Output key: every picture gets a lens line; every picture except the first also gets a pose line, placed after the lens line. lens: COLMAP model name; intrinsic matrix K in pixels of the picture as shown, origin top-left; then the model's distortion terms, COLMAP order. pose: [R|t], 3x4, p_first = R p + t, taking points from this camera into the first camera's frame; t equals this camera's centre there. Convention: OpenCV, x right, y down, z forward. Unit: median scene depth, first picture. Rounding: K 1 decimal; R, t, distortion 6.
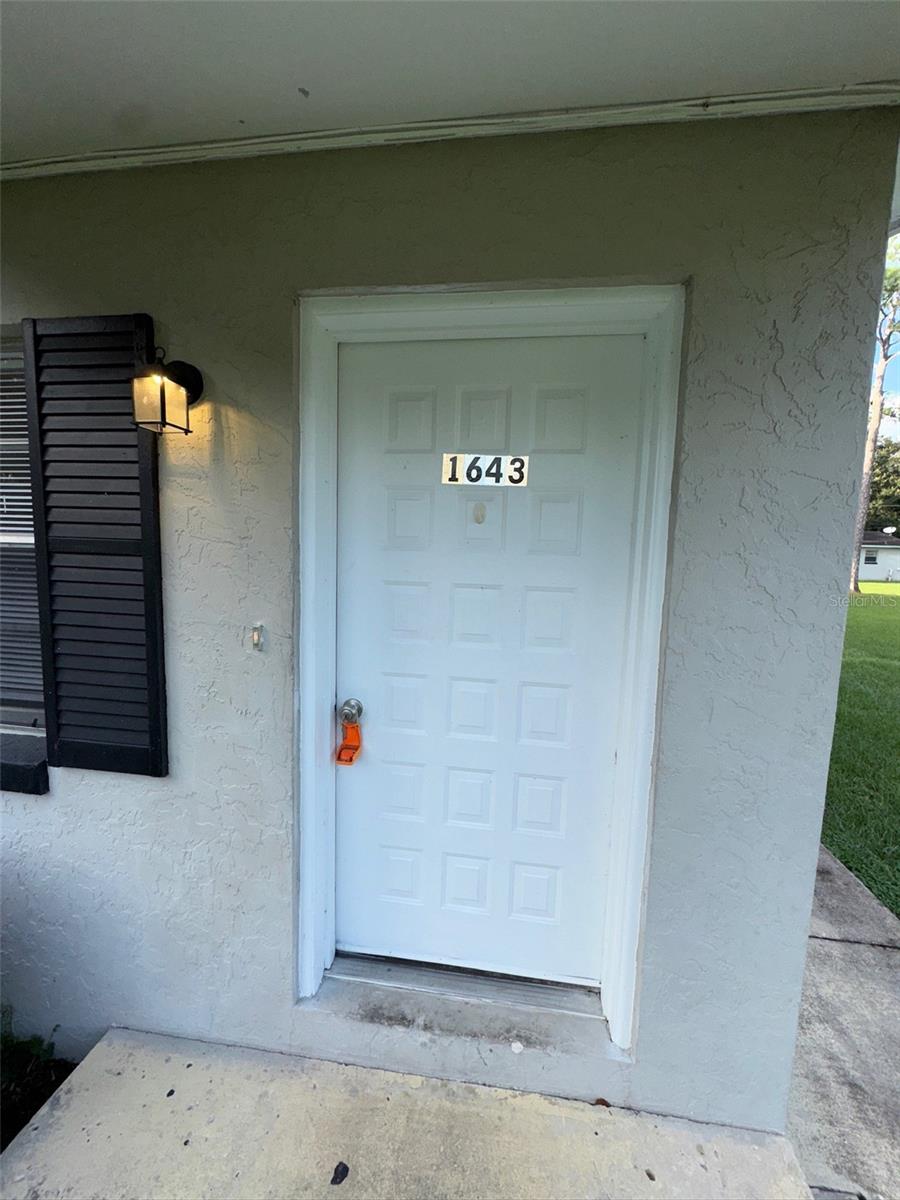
lens RADIAL K [[480.0, 0, 450.0], [0, 480.0, 600.0], [0, 0, 1]] dist [-0.000616, 0.000050]
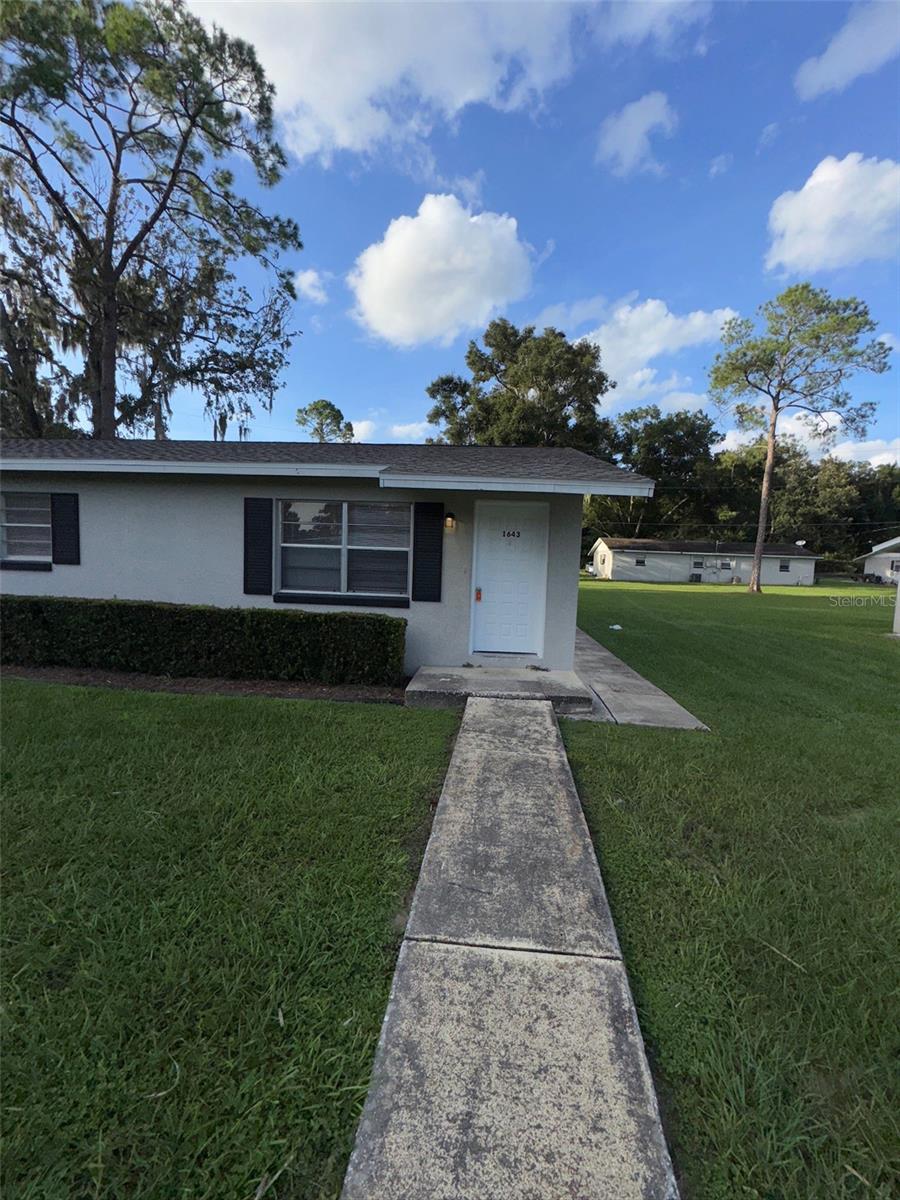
lens RADIAL K [[480.0, 0, 450.0], [0, 480.0, 600.0], [0, 0, 1]] dist [-0.000616, 0.000050]
pose [[0.997657, -0.002871, 0.068360, -0.088271], [0.004211, 0.999802, -0.019470, 0.047202], [-0.068291, 0.019712, 0.997471, -0.379084]]
